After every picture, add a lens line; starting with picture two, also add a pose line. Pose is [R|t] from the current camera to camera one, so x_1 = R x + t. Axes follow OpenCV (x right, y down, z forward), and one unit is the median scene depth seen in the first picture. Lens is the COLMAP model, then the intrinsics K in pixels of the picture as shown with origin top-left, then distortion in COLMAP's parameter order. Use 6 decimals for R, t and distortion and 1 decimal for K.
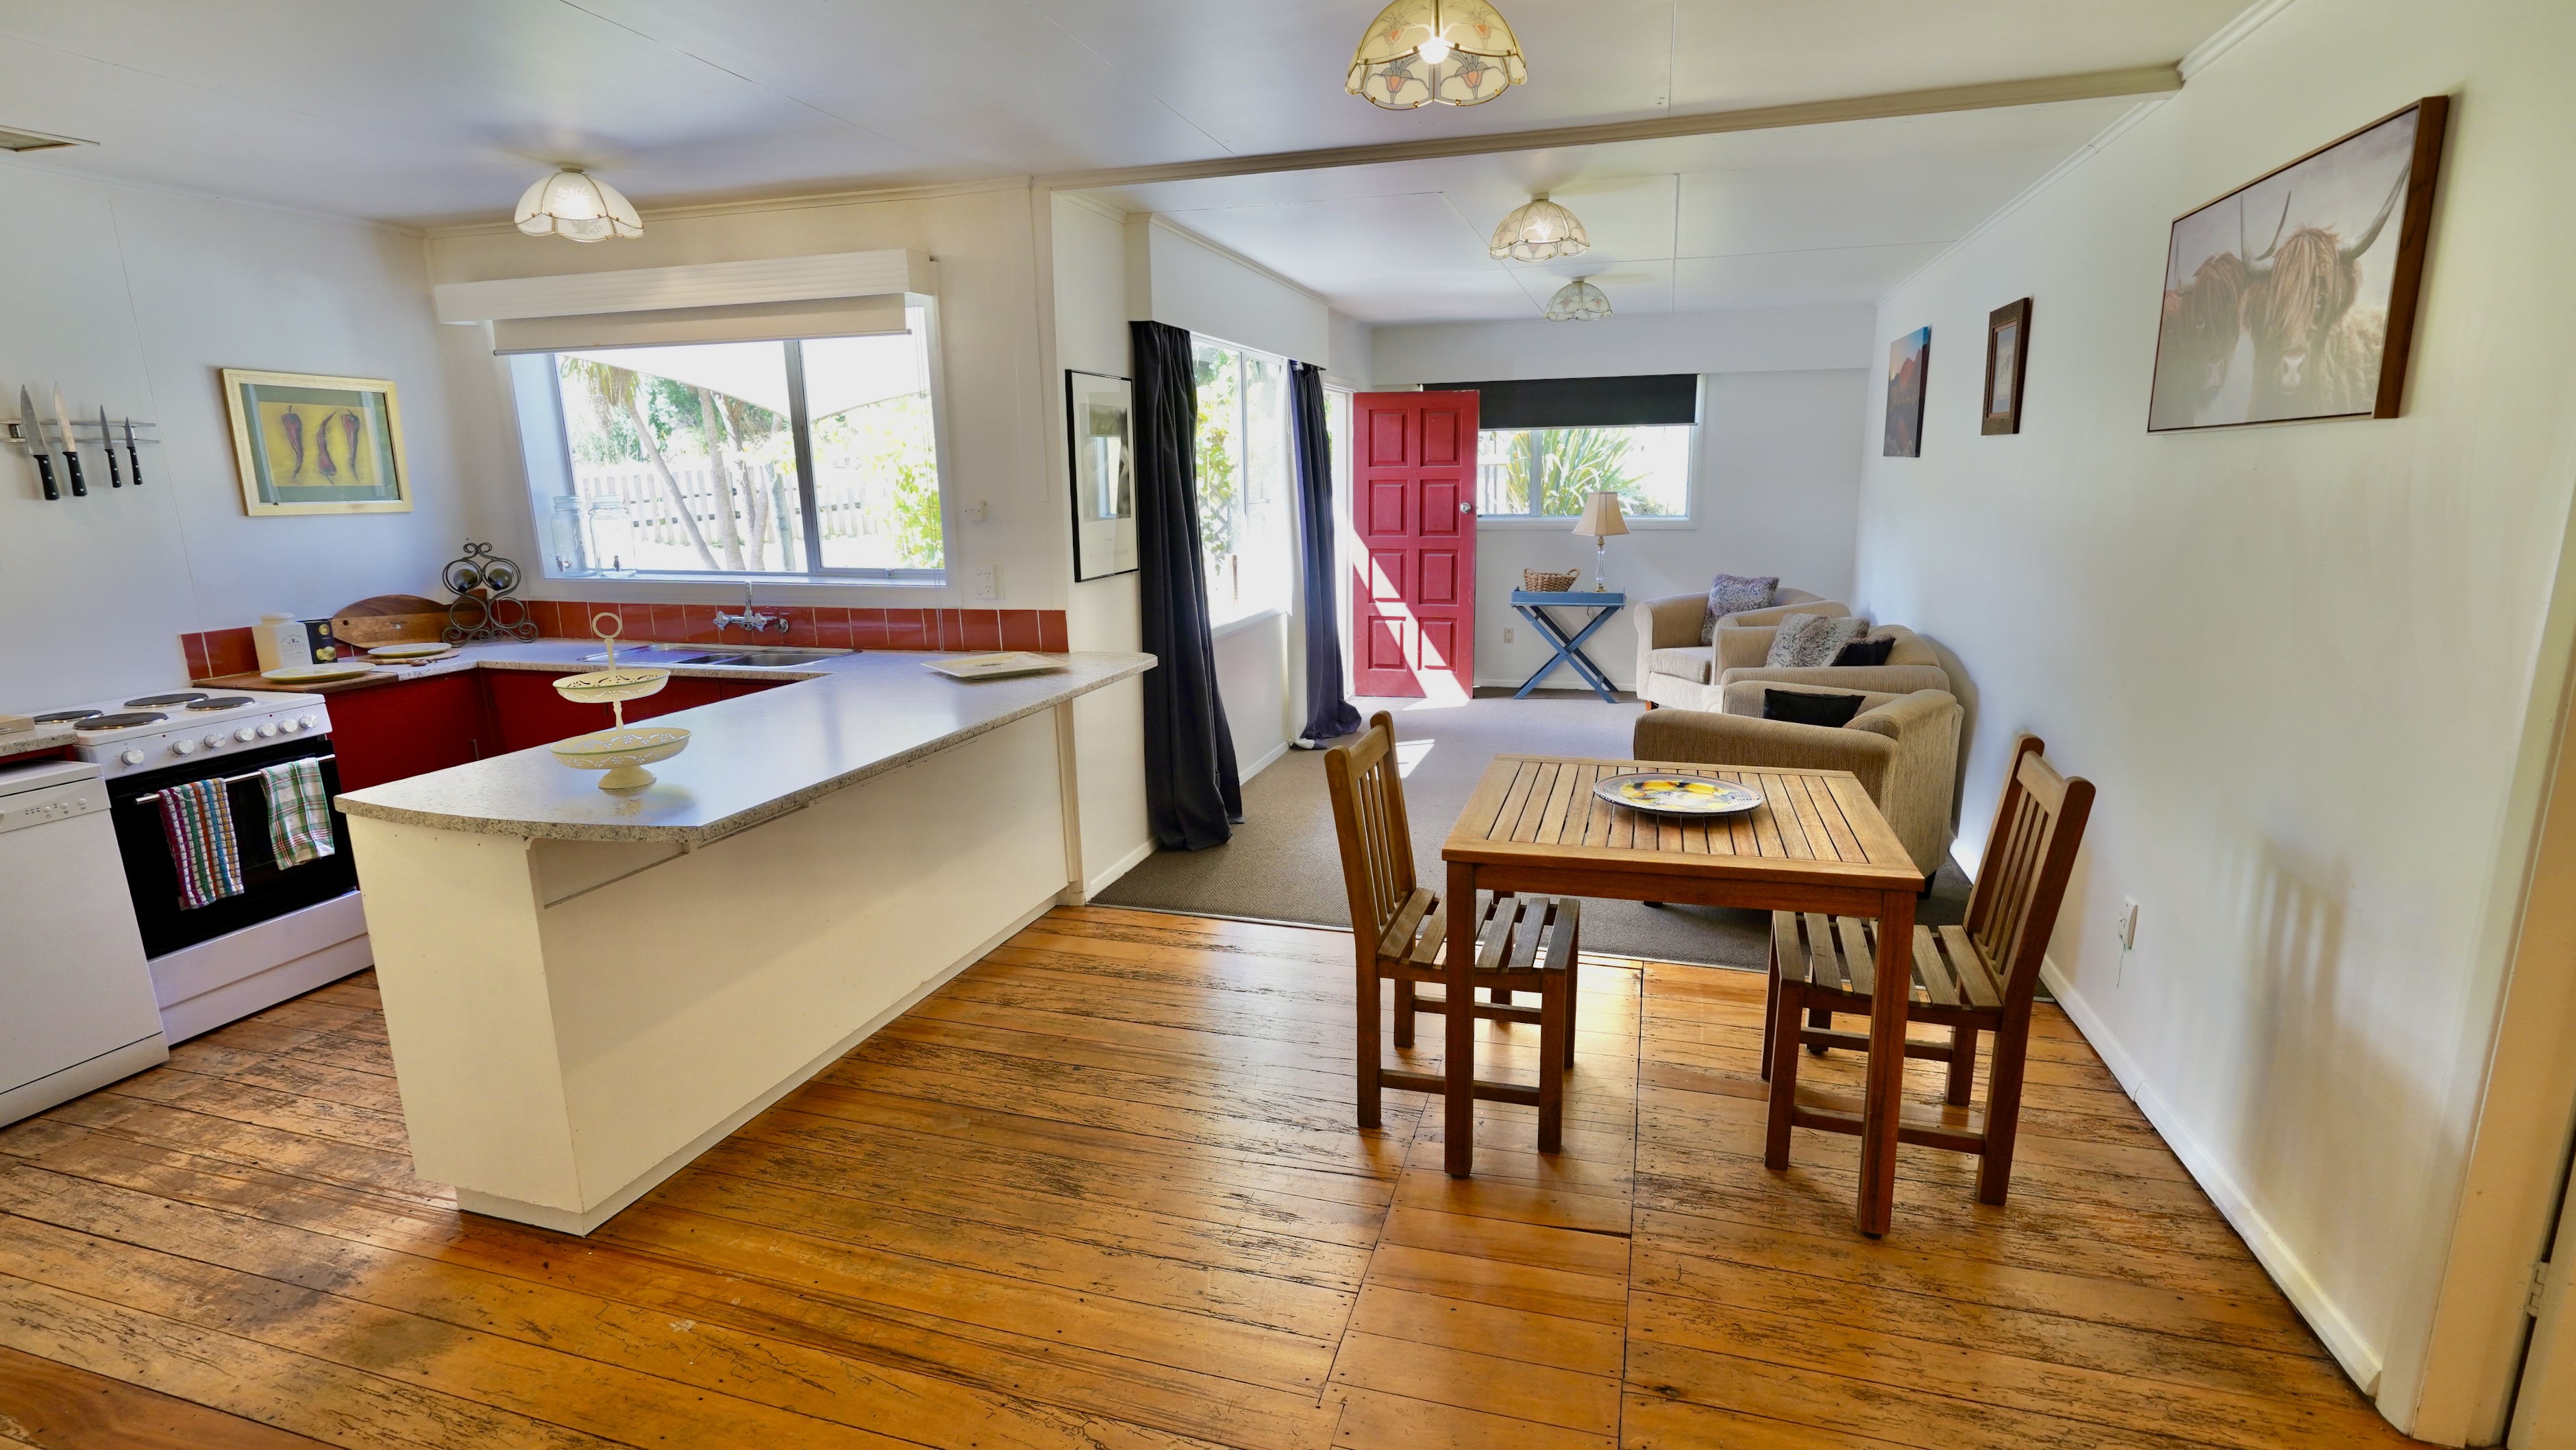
lens RADIAL K [[1234.5, 0, 1288.0], [0, 1234.5, 725.0], [0, 0, 1]] dist [-0.001754, -0.000491]
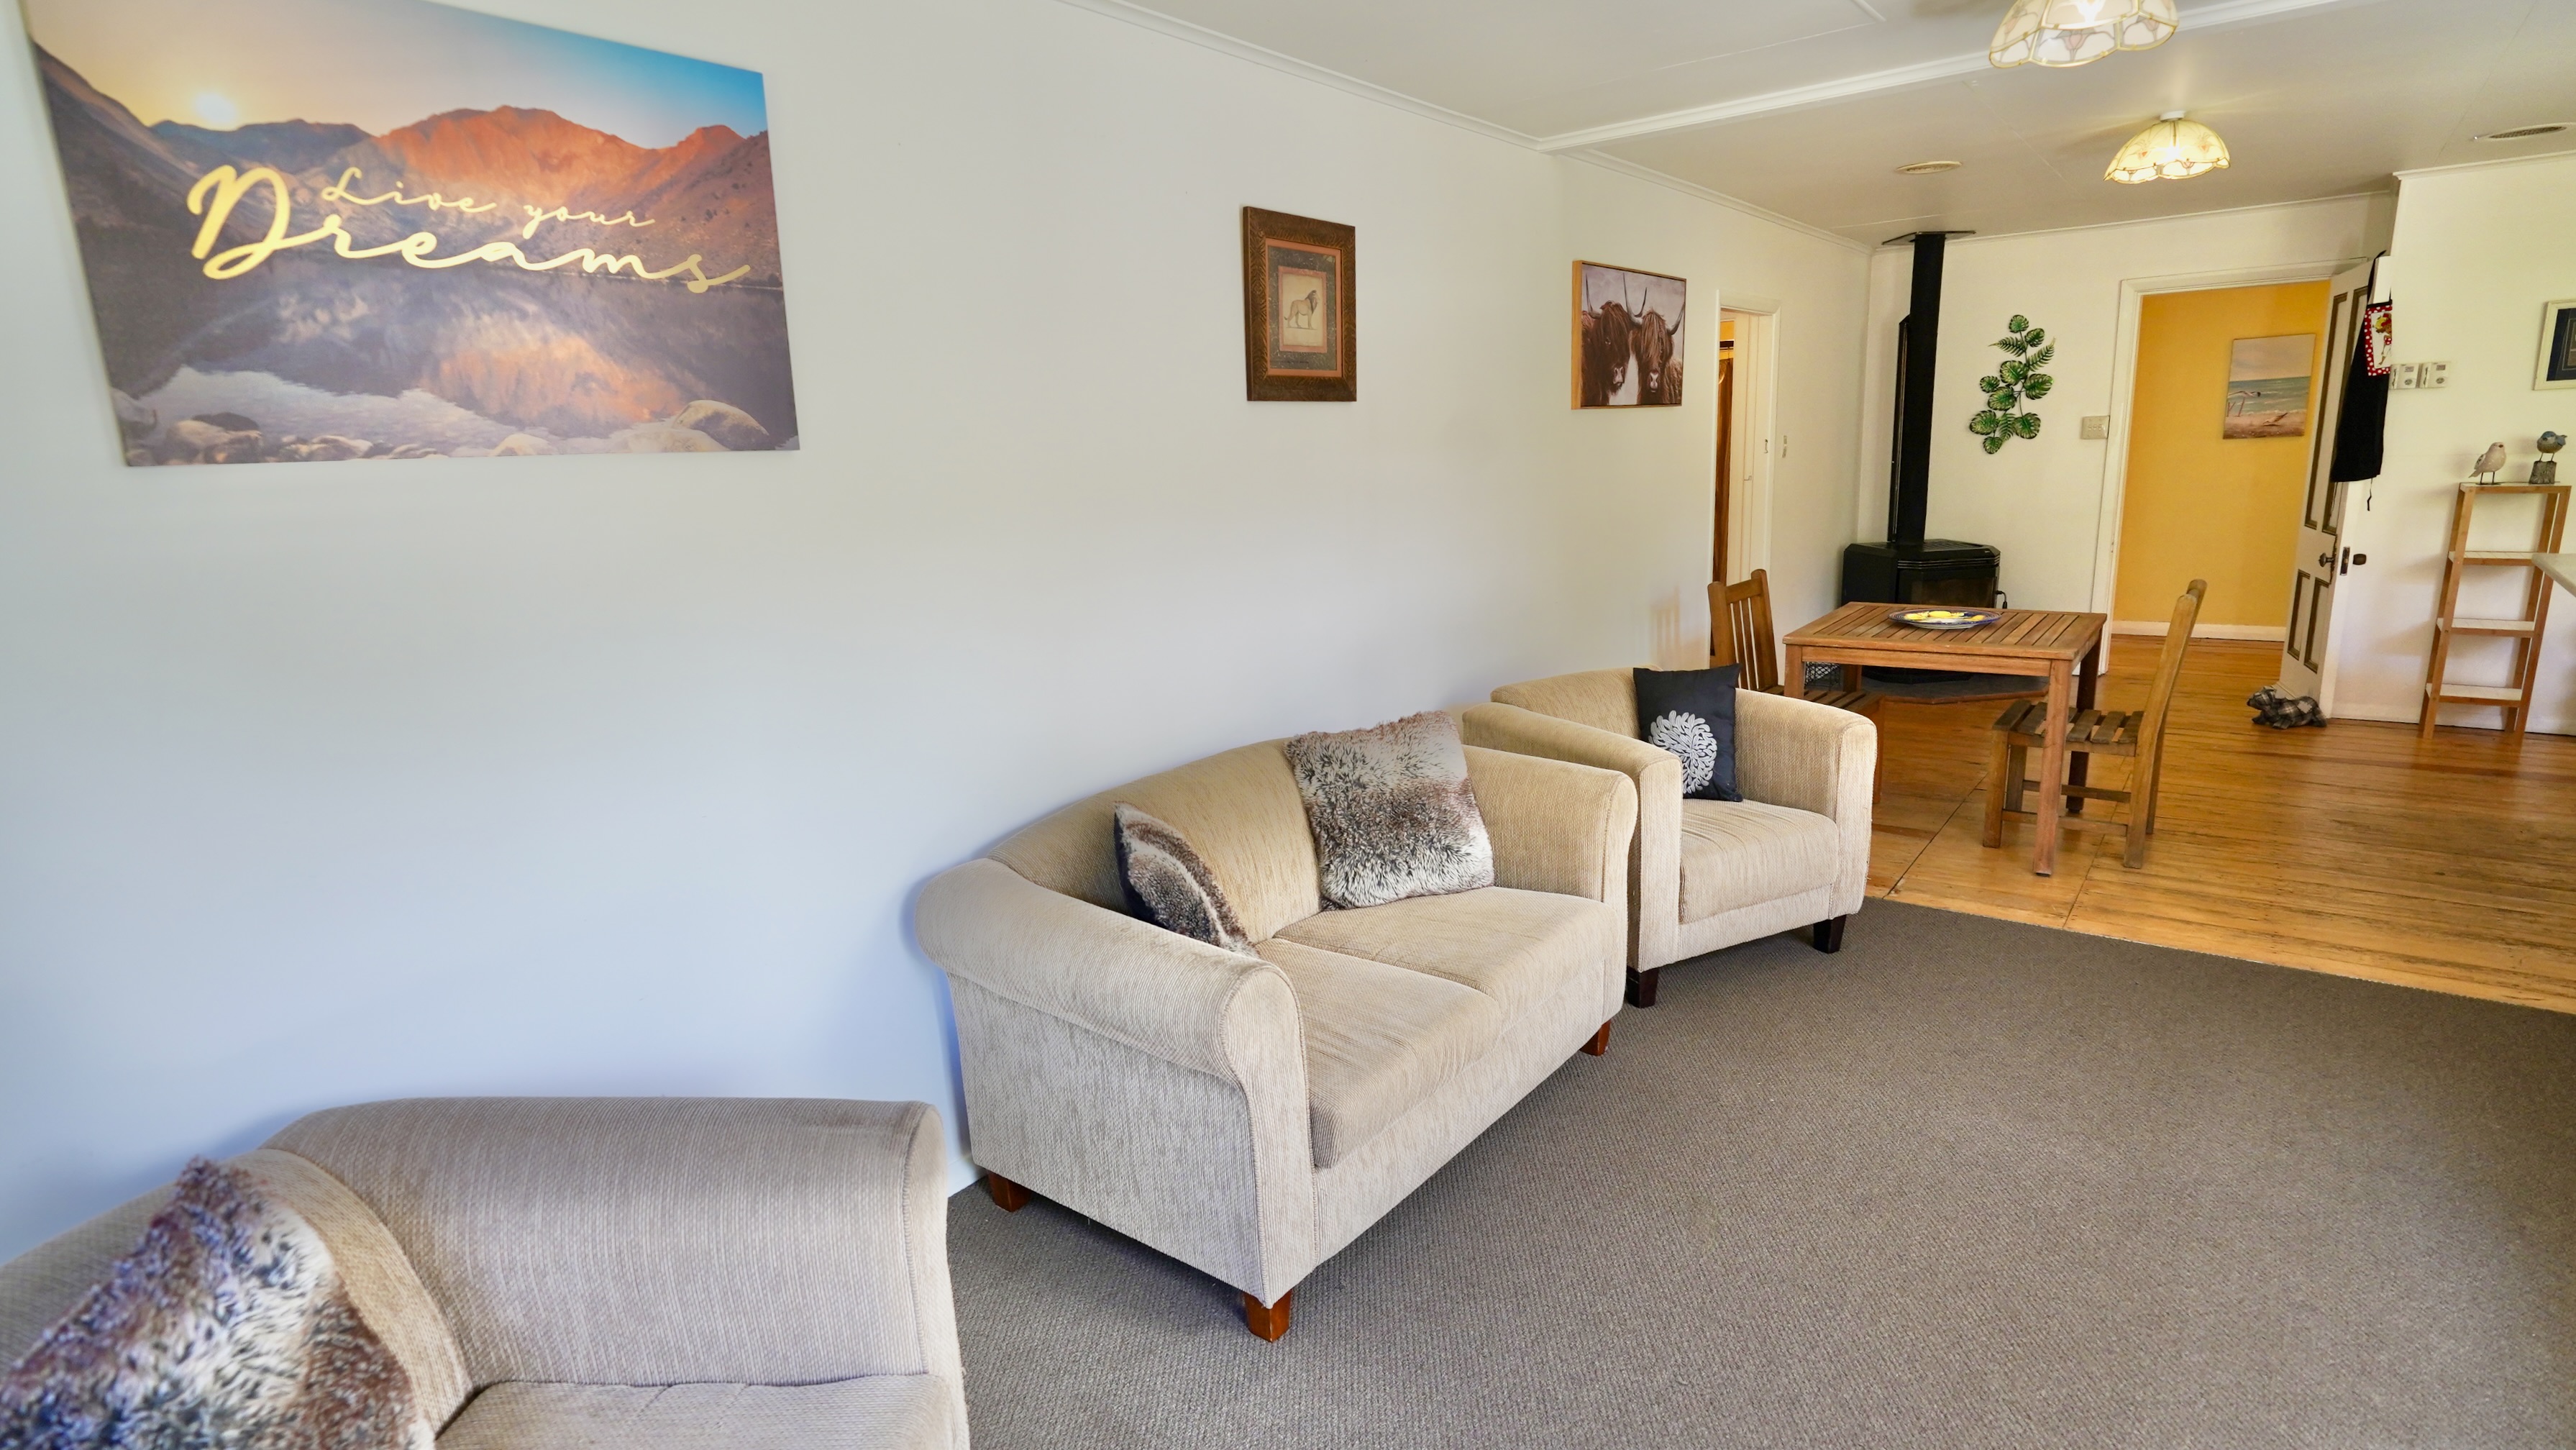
lens RADIAL K [[1234.4, 0, 1288.0], [0, 1234.4, 725.0], [0, 0, 1]] dist [-0.001754, -0.000491]
pose [[-0.929858, -0.029087, 0.366768, 0.522700], [0.129338, 0.907400, 0.399870, -0.573927], [-0.344436, 0.419259, -0.839991, 2.735015]]
